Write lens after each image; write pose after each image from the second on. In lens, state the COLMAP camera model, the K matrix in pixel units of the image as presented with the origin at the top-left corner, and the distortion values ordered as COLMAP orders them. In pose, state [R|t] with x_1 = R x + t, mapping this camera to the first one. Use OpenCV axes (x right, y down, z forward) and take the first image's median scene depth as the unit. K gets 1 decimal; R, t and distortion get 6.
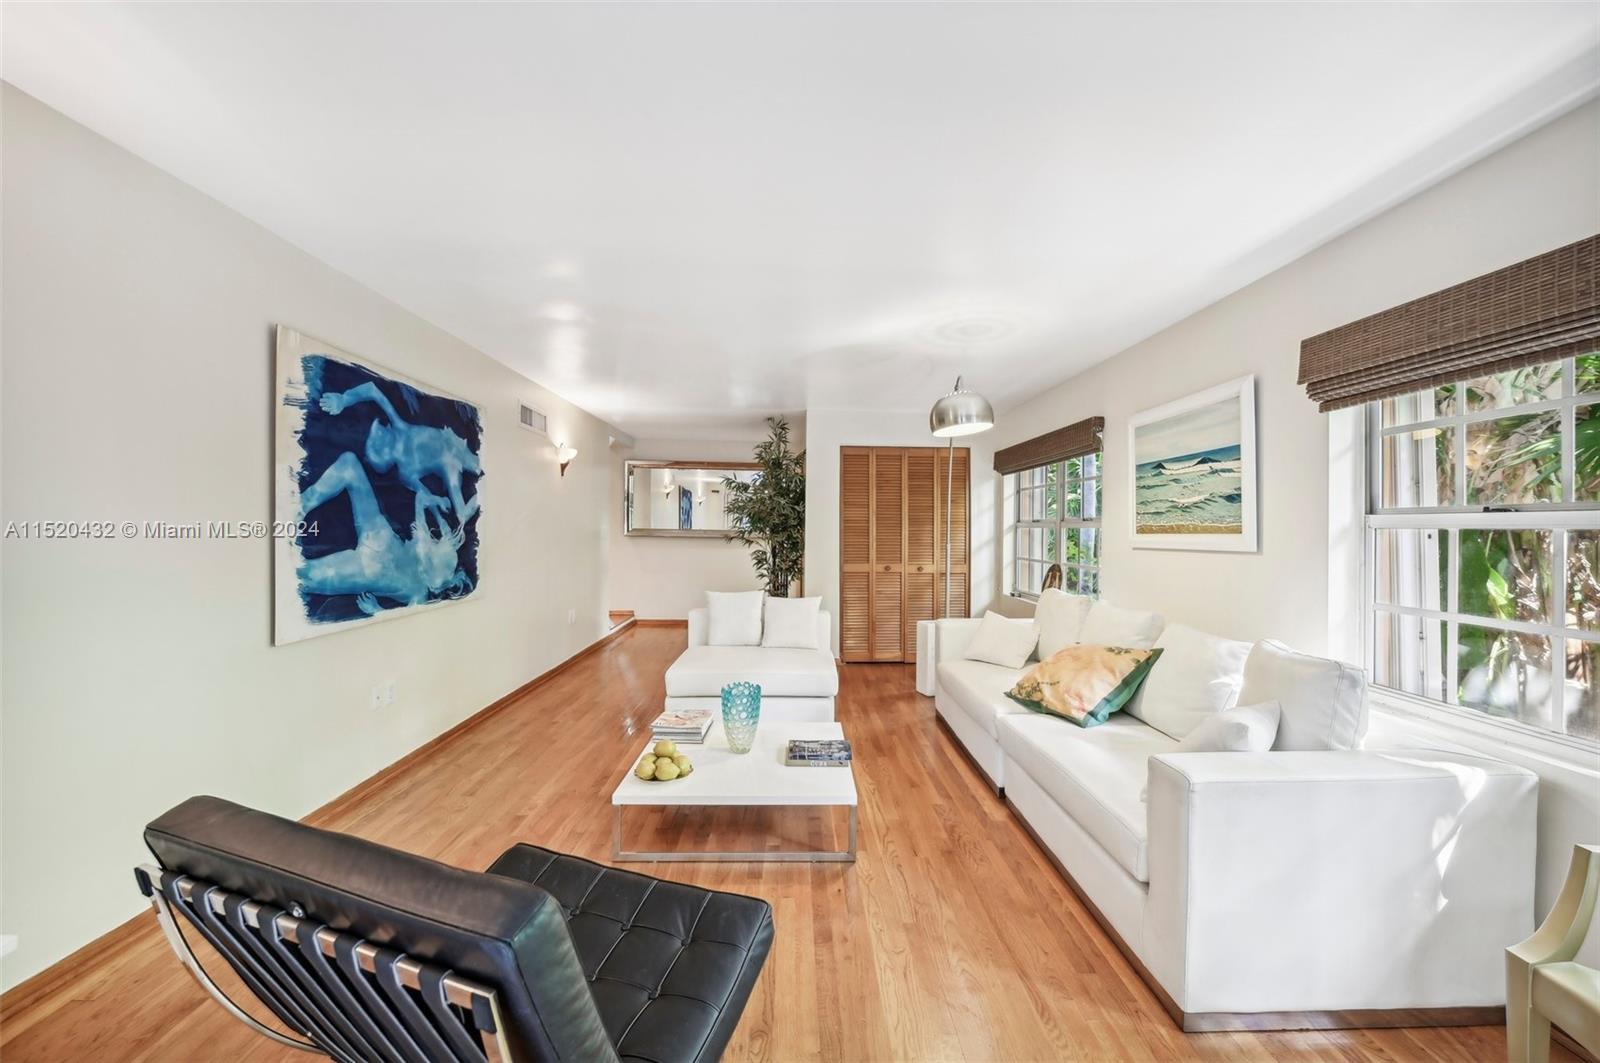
lens RADIAL K [[635.6, 0, 803.9], [0, 635.6, 525.9], [0, 0, 1]] dist [-0.001701, -0.000110]
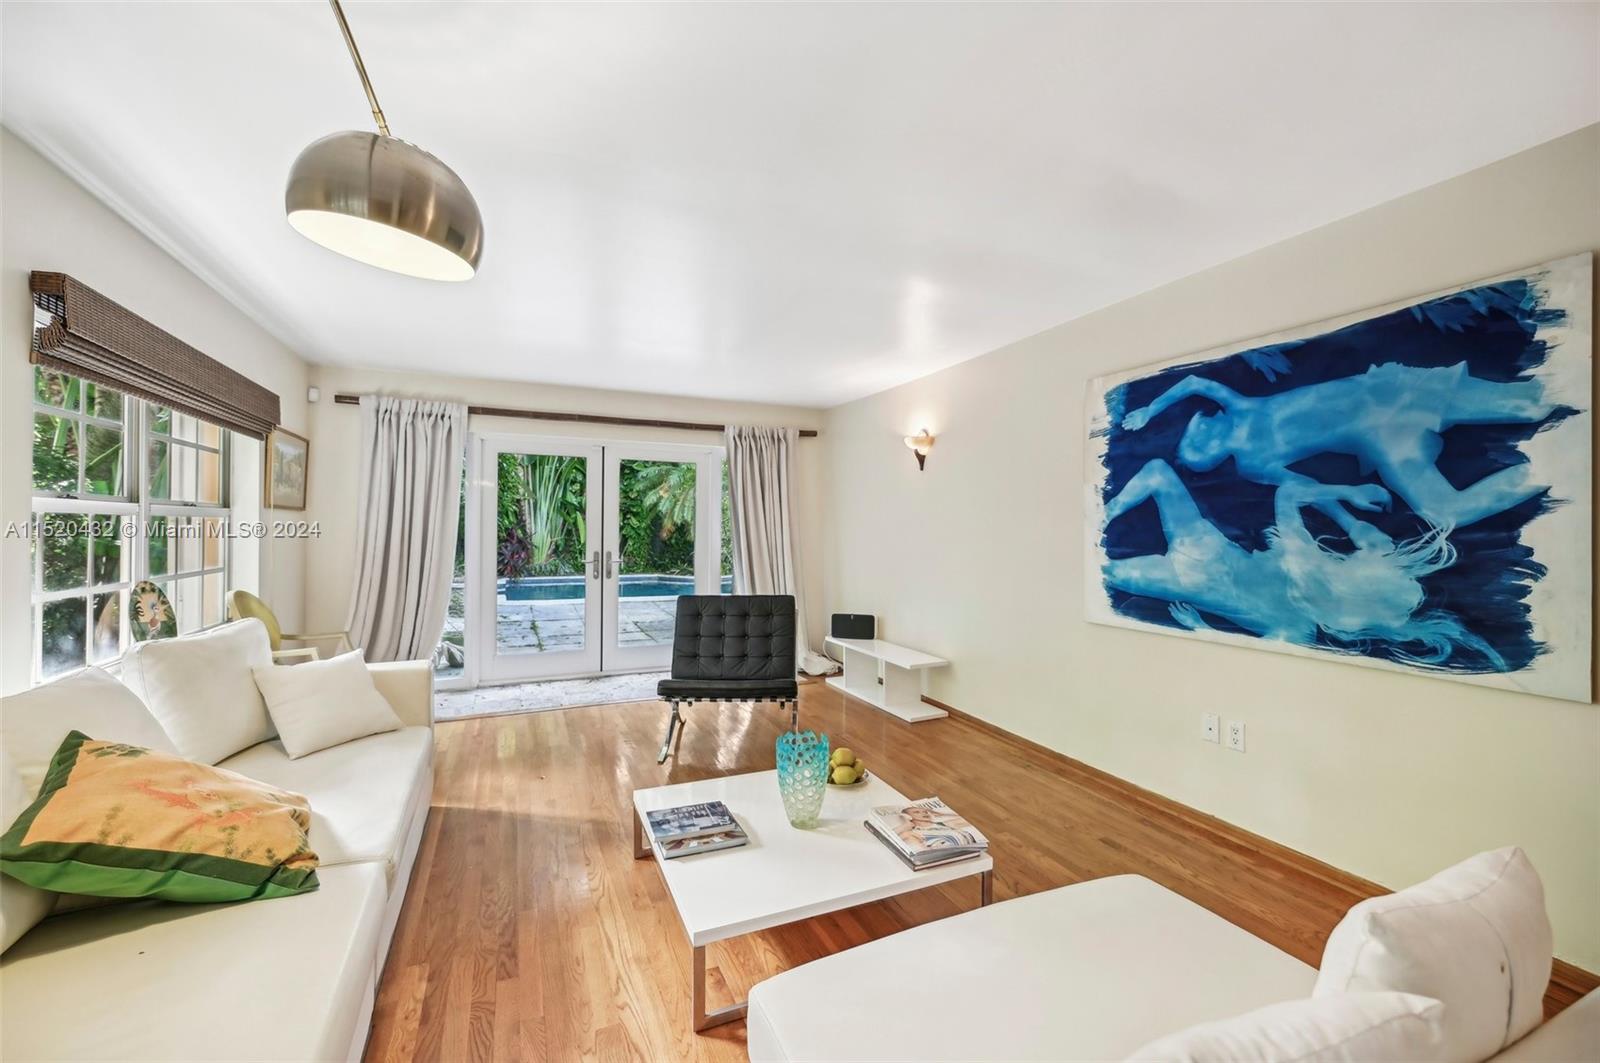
lens RADIAL K [[640.4, 0, 799.5], [0, 640.4, 526.8], [0, 0, 1]] dist [0.000487, -0.000003]
pose [[-0.924025, -0.019162, -0.381851, 0.190311], [-0.016699, 0.999813, -0.009763, 0.011343], [0.381967, -0.002644, -0.924172, 1.594564]]
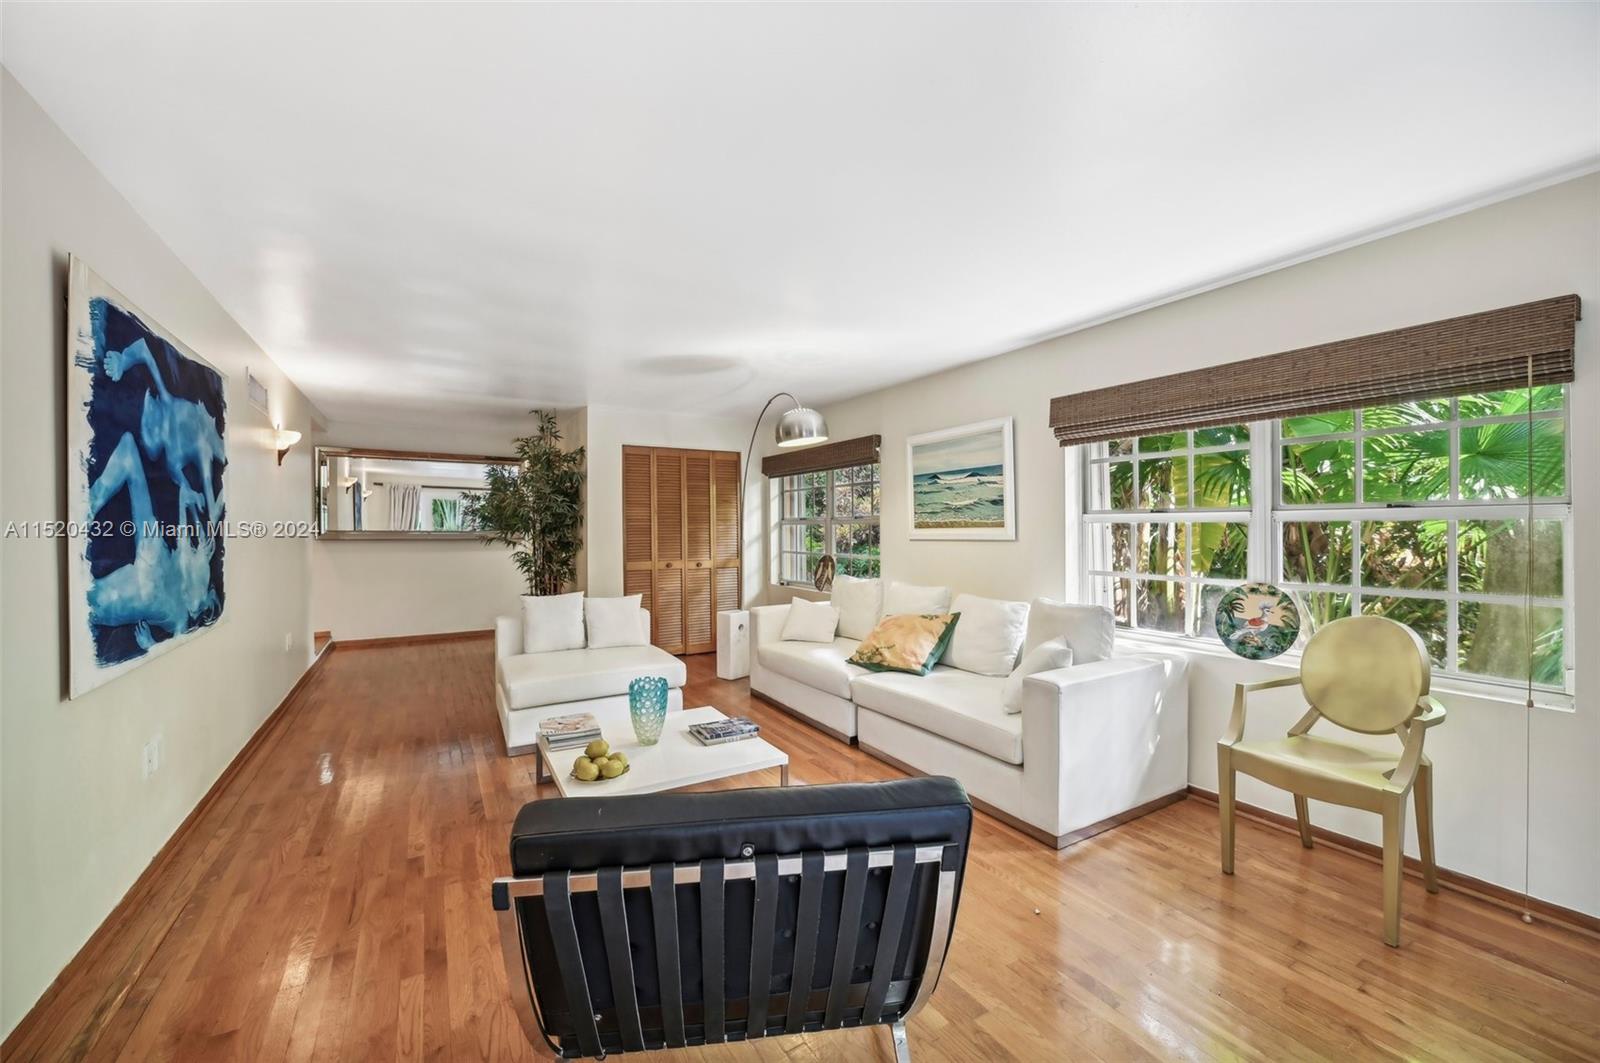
lens RADIAL K [[640.4, 0, 799.5], [0, 640.4, 526.8], [0, 0, 1]] dist [0.000487, -0.000003]
pose [[0.874665, -0.012071, 0.484577, -0.362723], [0.009403, 0.999924, 0.007935, -0.004184], [-0.484636, -0.002384, 0.874713, -0.031036]]
